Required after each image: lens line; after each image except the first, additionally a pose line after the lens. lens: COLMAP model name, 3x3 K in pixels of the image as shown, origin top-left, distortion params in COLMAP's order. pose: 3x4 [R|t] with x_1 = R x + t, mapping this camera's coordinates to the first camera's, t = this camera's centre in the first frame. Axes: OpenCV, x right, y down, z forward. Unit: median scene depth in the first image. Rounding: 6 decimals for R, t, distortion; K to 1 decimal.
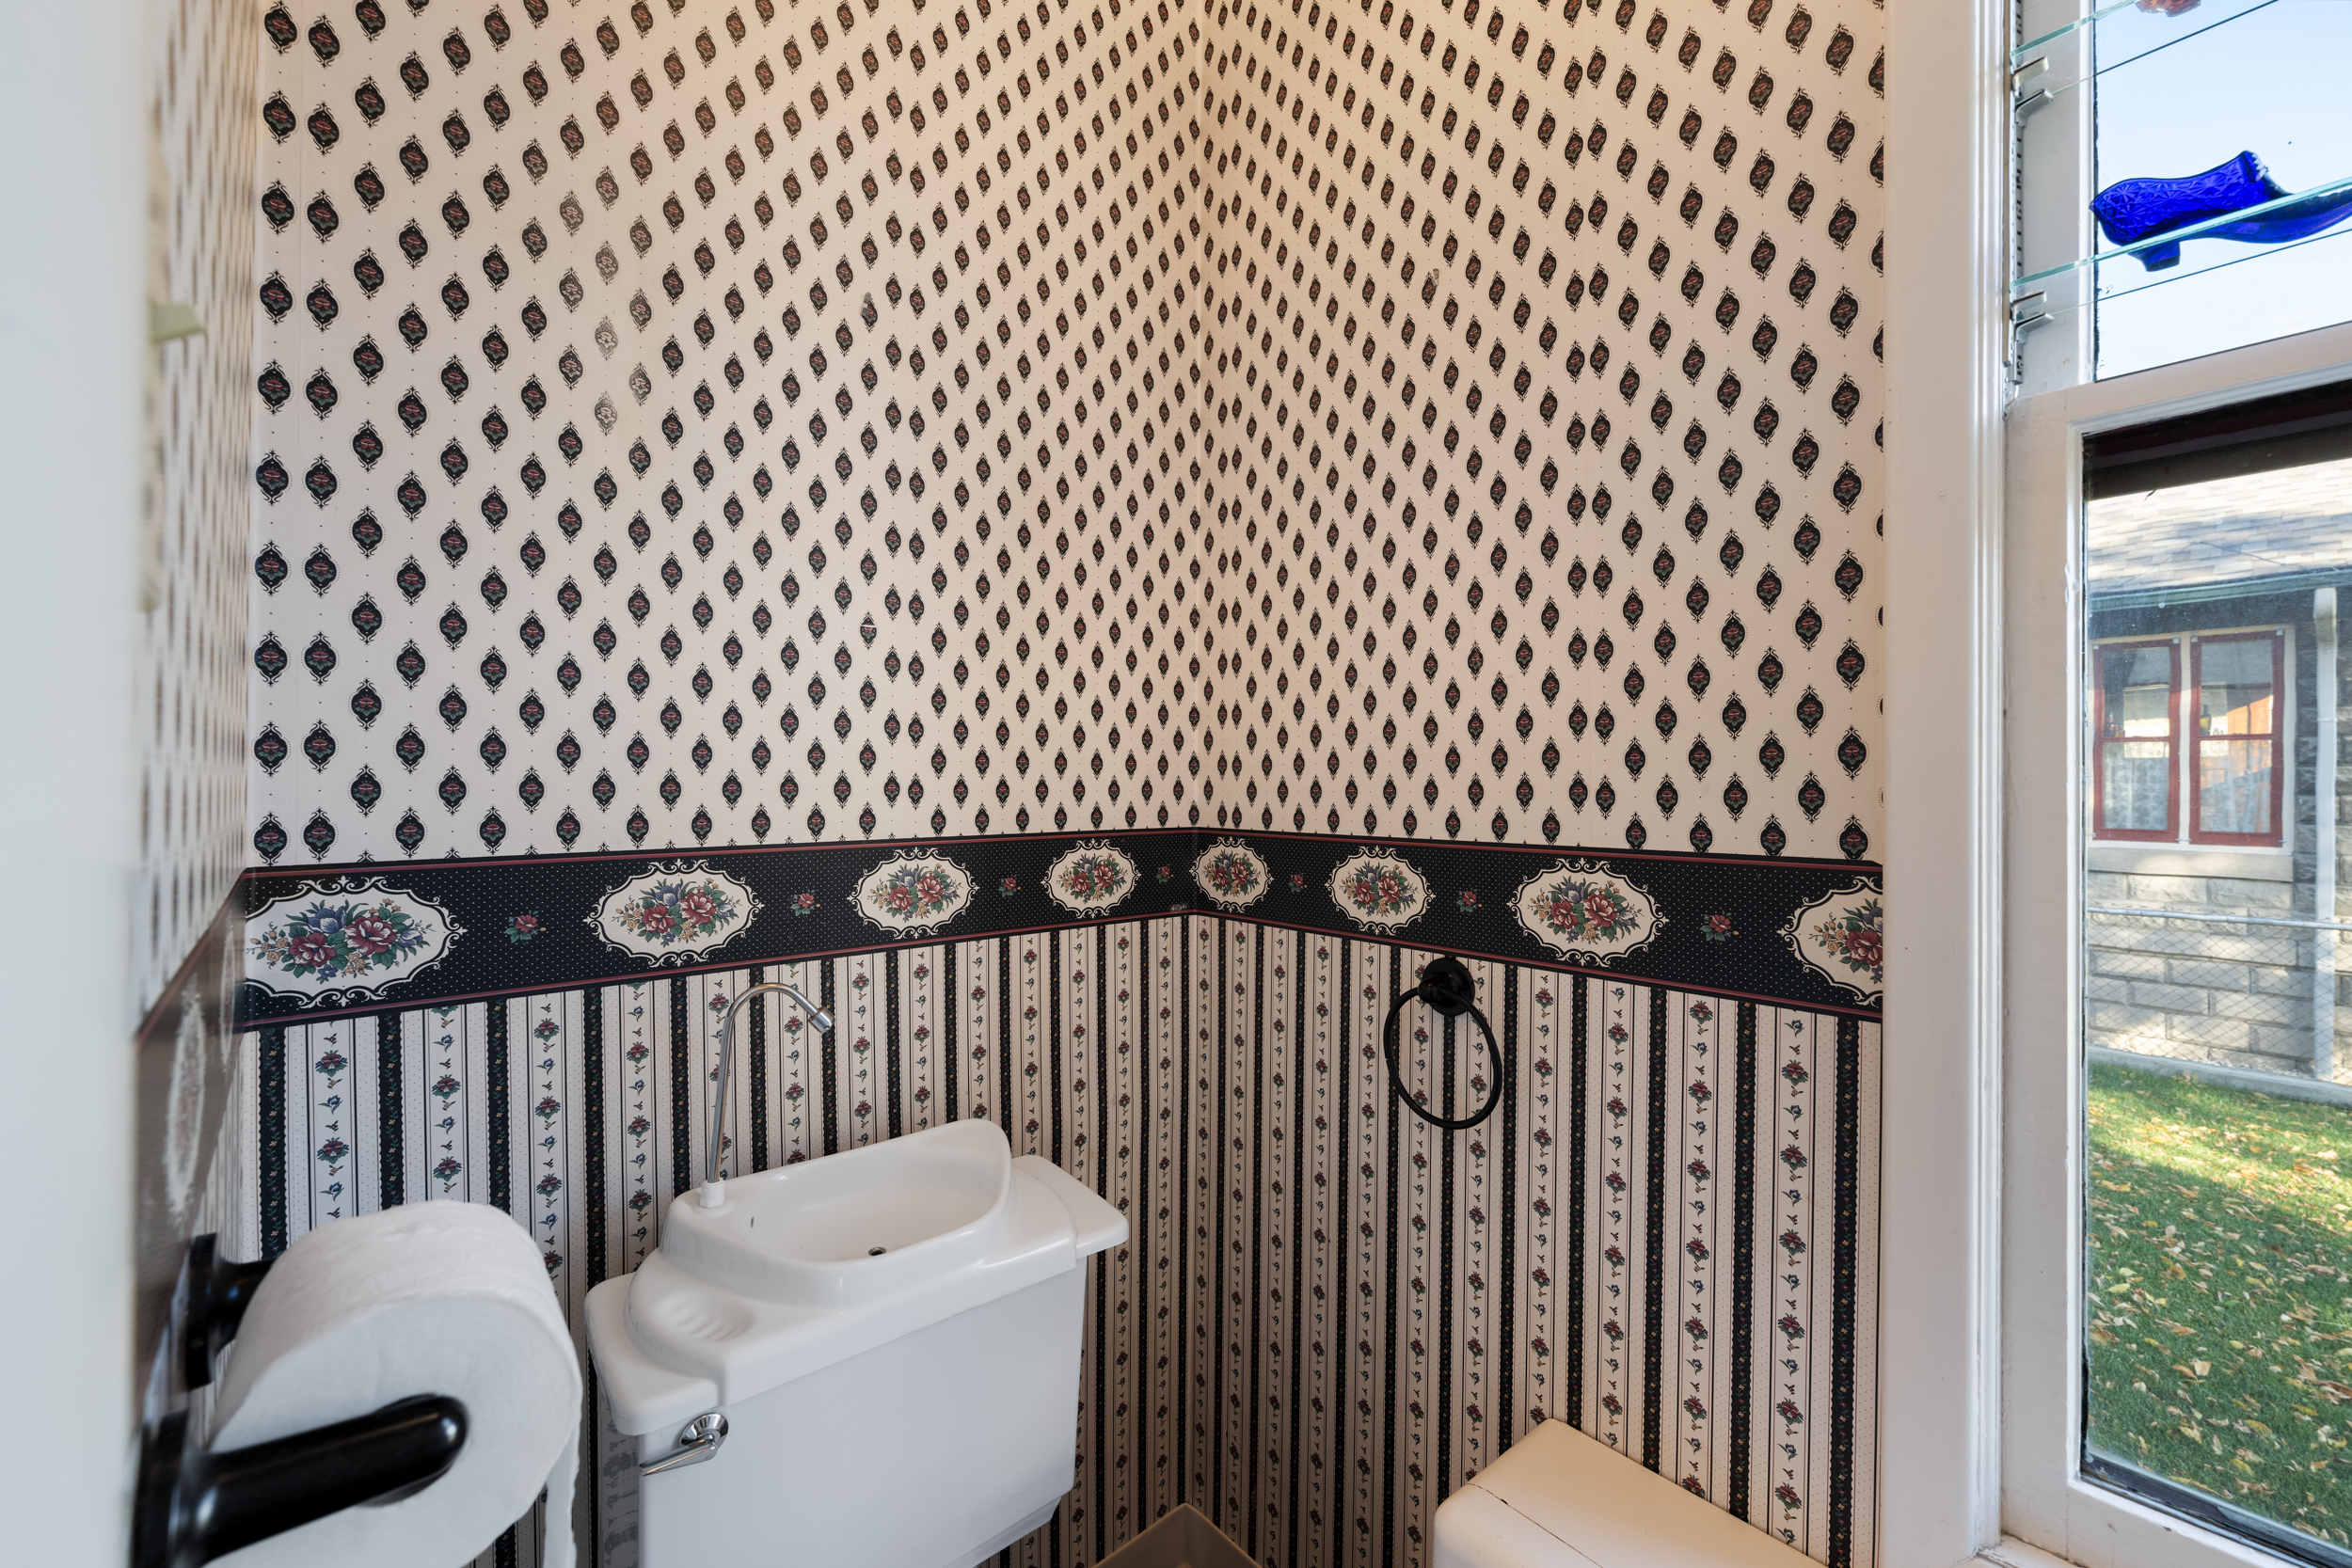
lens RADIAL K [[954.0, 0, 1162.9], [0, 954.0, 781.3], [0, 0, 1]] dist [-0.001010, -0.000183]
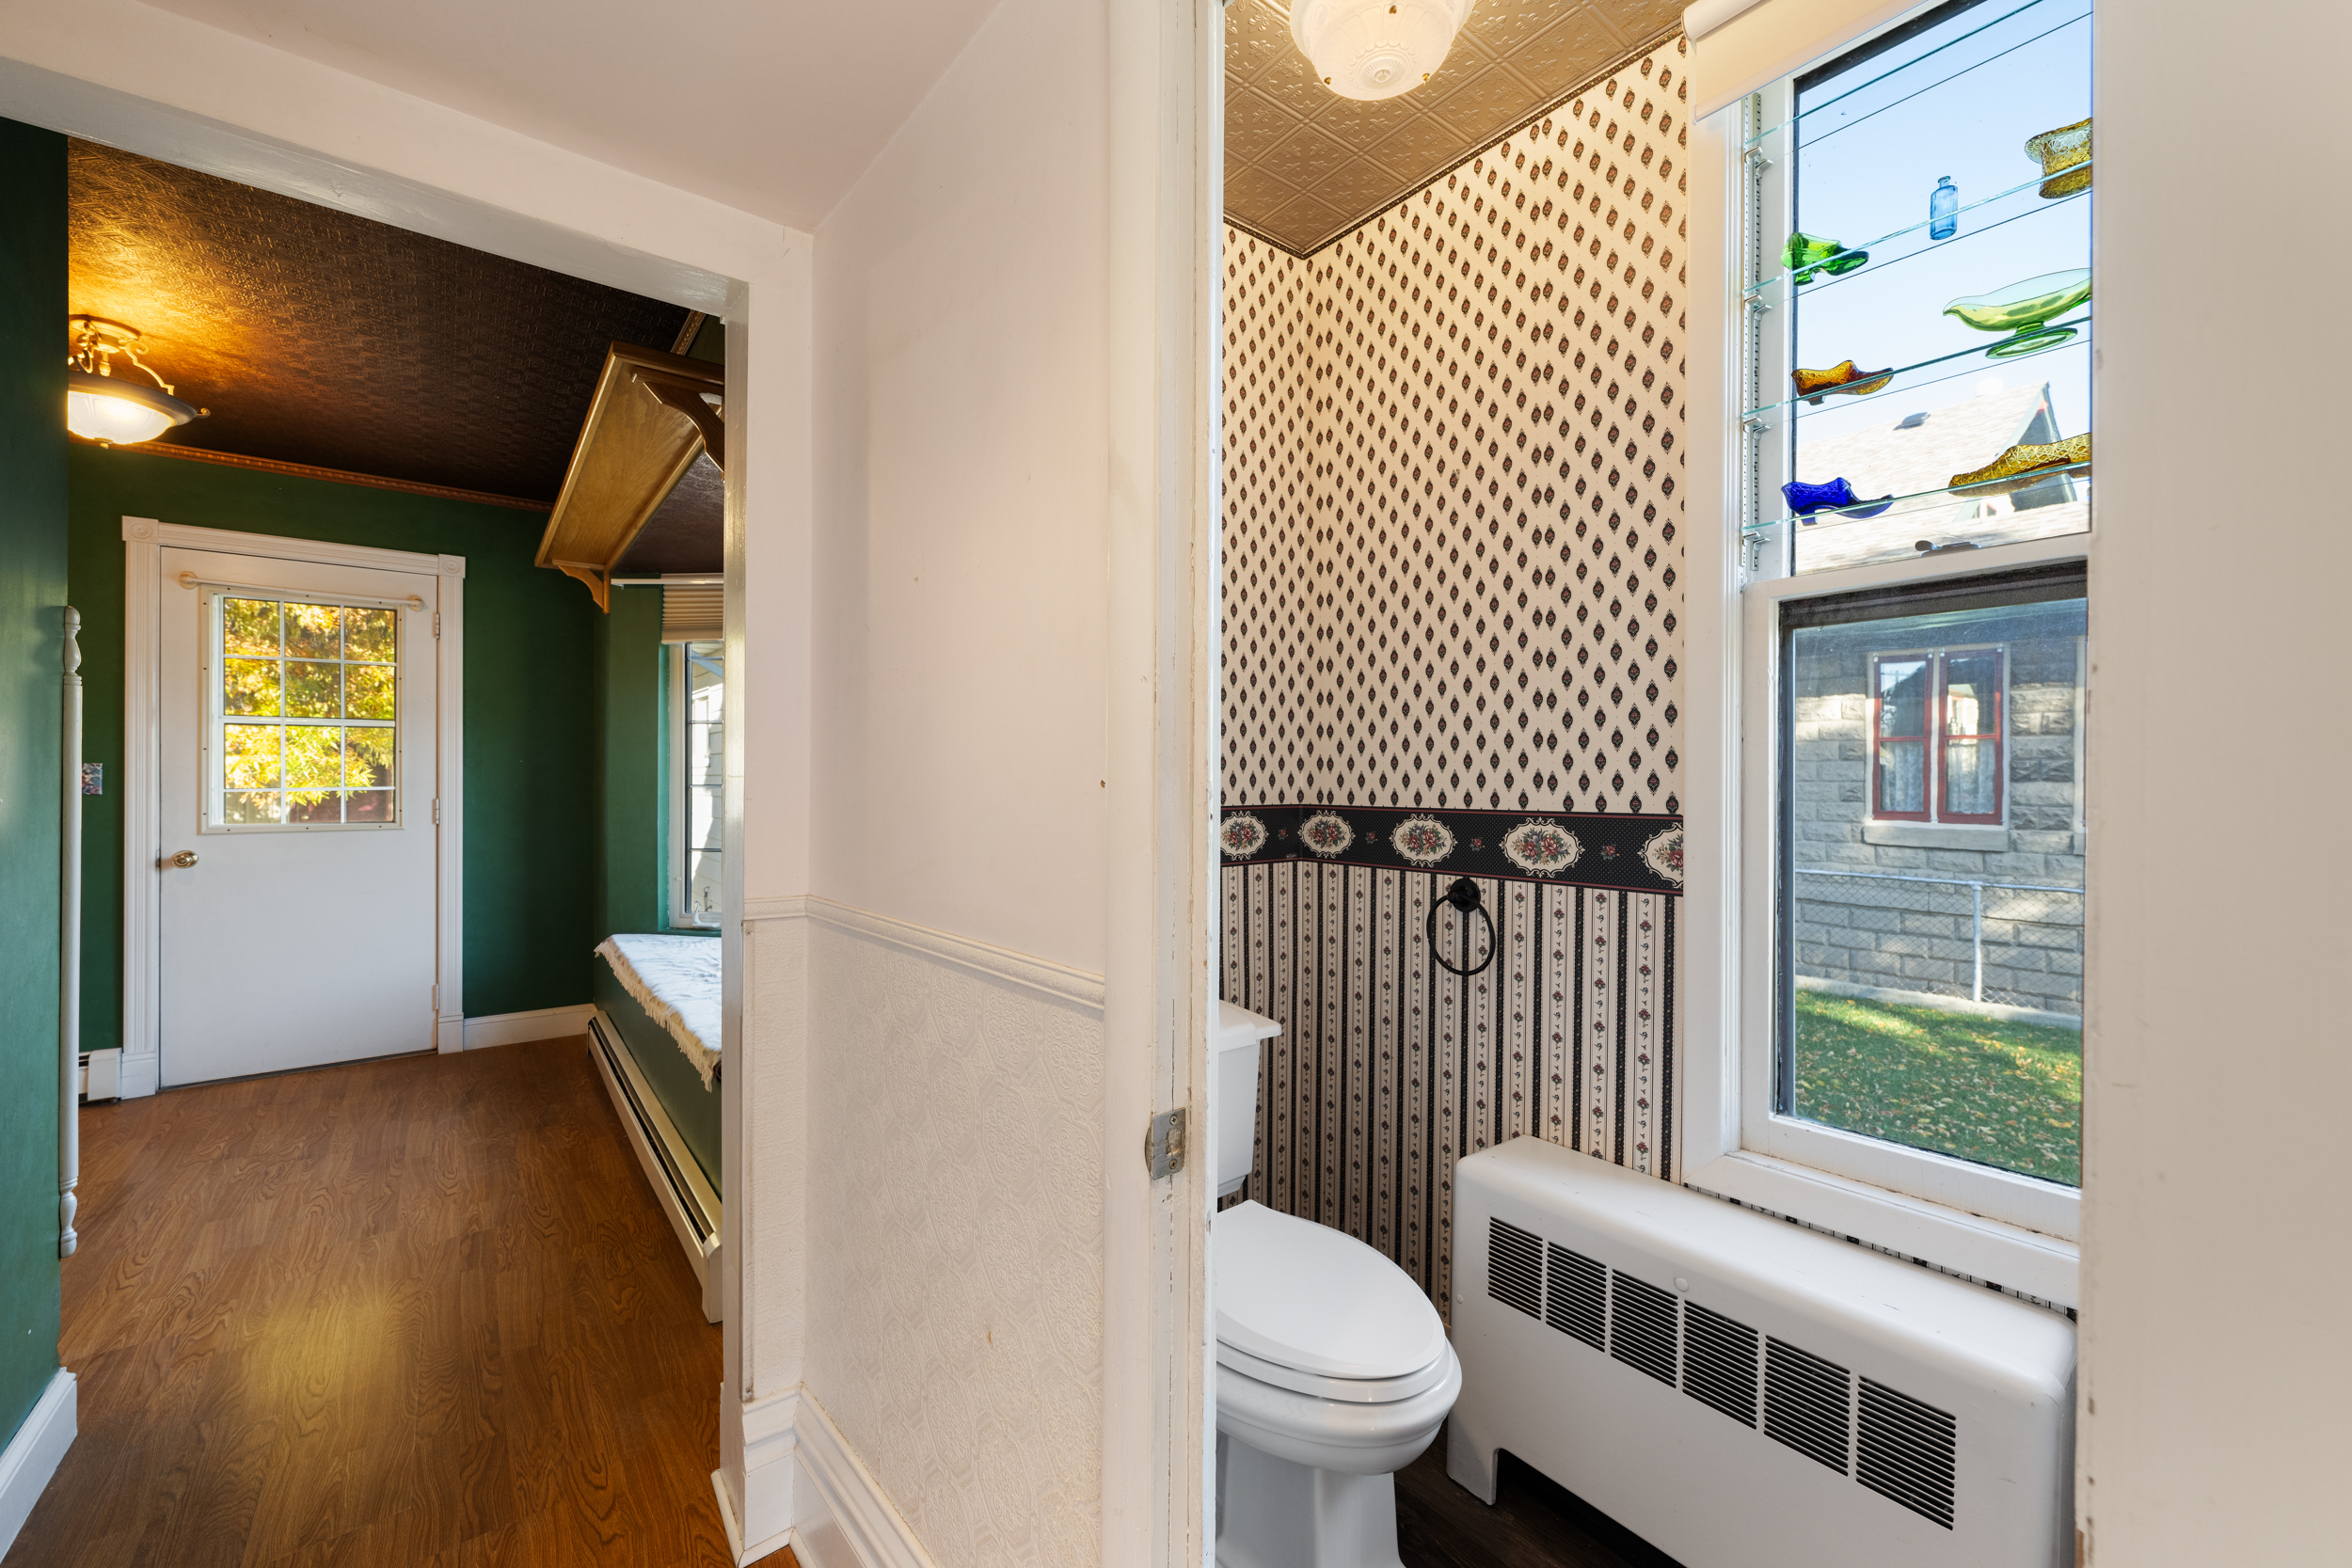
lens RADIAL K [[940.9, 0, 1175.2], [0, 940.9, 780.5], [0, 0, 1]] dist [-0.001321, 0.000146]
pose [[0.999854, -0.002284, -0.016913, -0.193147], [0.002413, 0.999968, 0.007603, -0.002629], [0.016896, -0.007642, 0.999828, -0.699624]]
